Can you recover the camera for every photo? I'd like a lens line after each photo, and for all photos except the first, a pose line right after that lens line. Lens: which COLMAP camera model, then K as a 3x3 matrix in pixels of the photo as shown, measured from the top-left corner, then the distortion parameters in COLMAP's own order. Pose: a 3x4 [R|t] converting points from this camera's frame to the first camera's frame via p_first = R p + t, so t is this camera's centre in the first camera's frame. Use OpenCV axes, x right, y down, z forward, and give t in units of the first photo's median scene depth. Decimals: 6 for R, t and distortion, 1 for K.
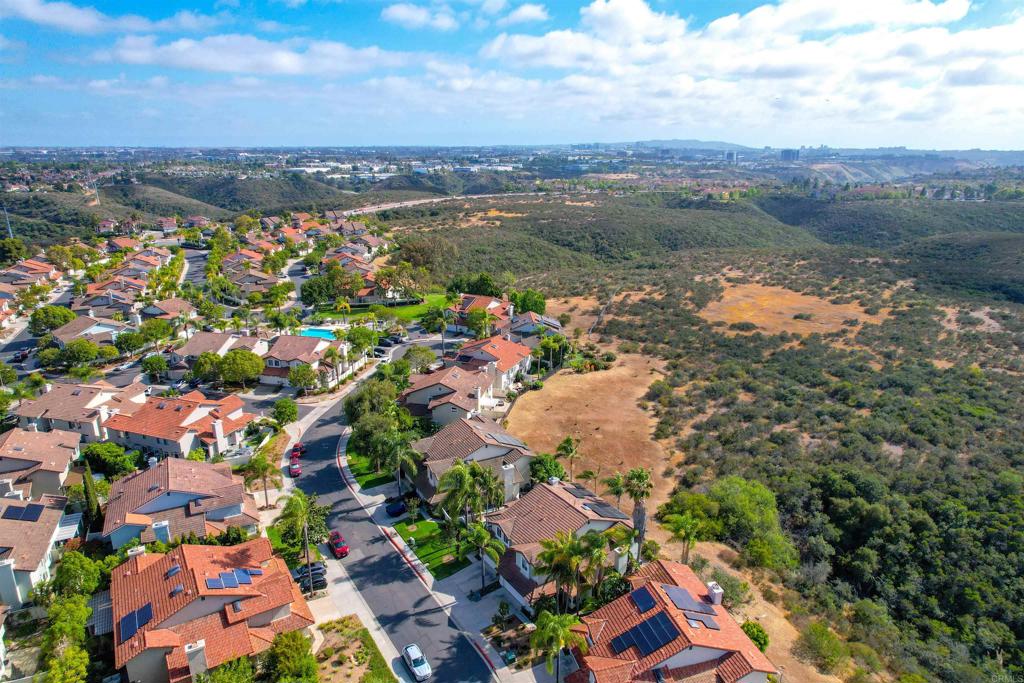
lens RADIAL K [[653.0, 0, 514.4], [0, 653.0, 336.1], [0, 0, 1]] dist [-0.063586, 0.051112]
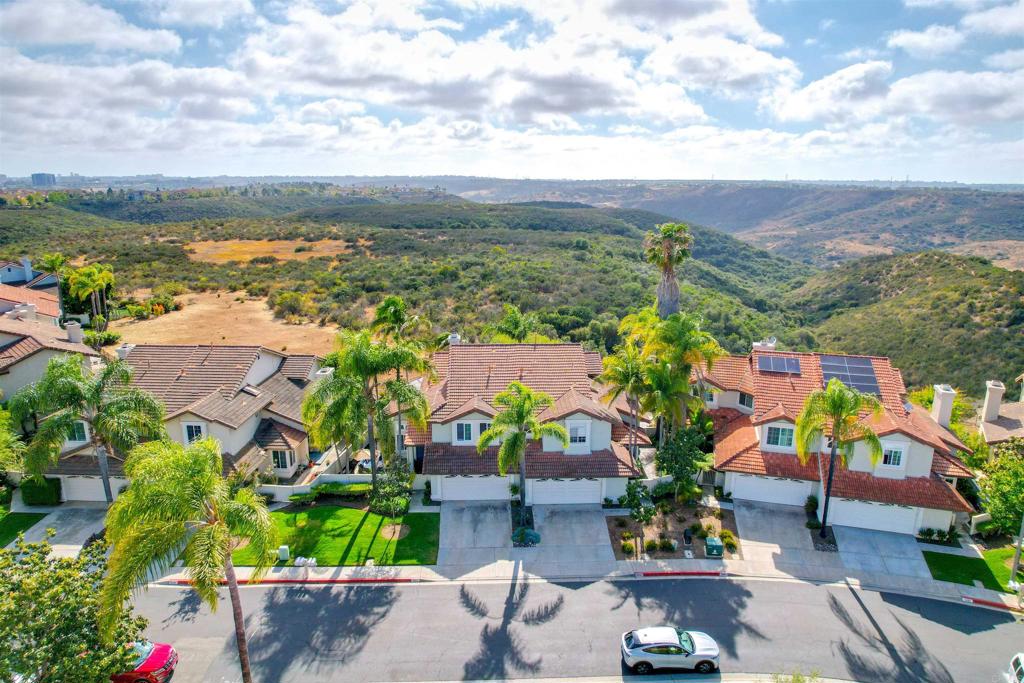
lens RADIAL K [[653.0, 0, 514.3], [0, 653.0, 341.0], [0, 0, 1]] dist [-0.063586, 0.051112]
pose [[0.520952, -0.212440, 0.826728, -0.203777], [0.242033, 0.965547, 0.095598, 0.089847], [-0.818553, 0.150294, 0.554421, 0.312484]]
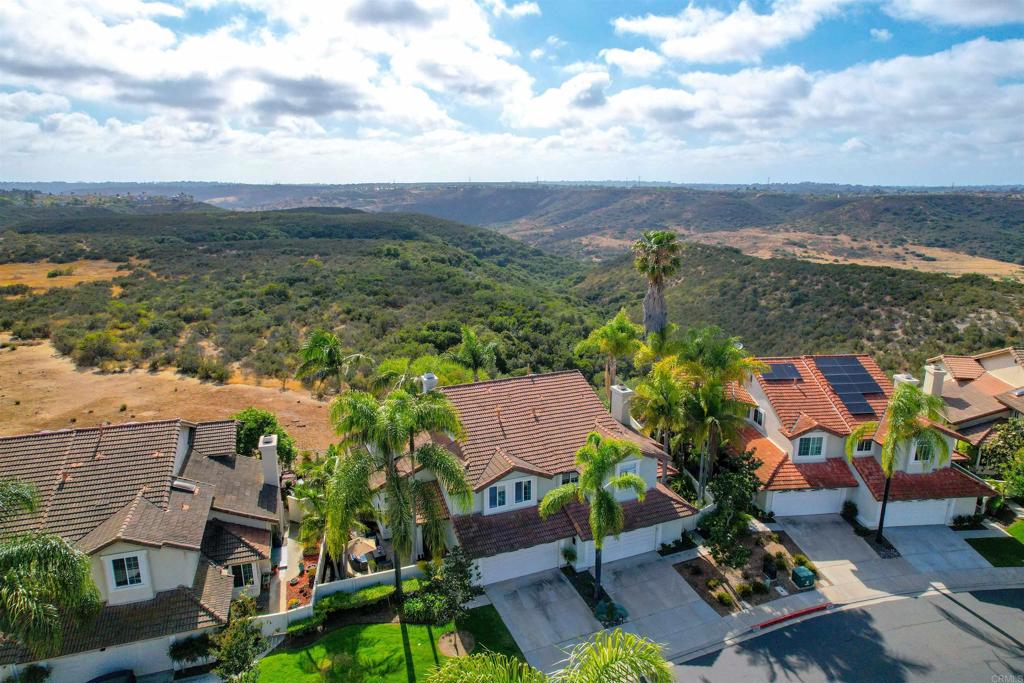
lens RADIAL K [[653.0, 0, 514.4], [0, 653.0, 341.5], [0, 0, 1]] dist [-0.063586, 0.051112]
pose [[0.182376, -0.241115, 0.953206, -0.194931], [0.280642, 0.941901, 0.184561, 0.060914], [-0.942326, 0.233850, 0.239448, 0.409006]]
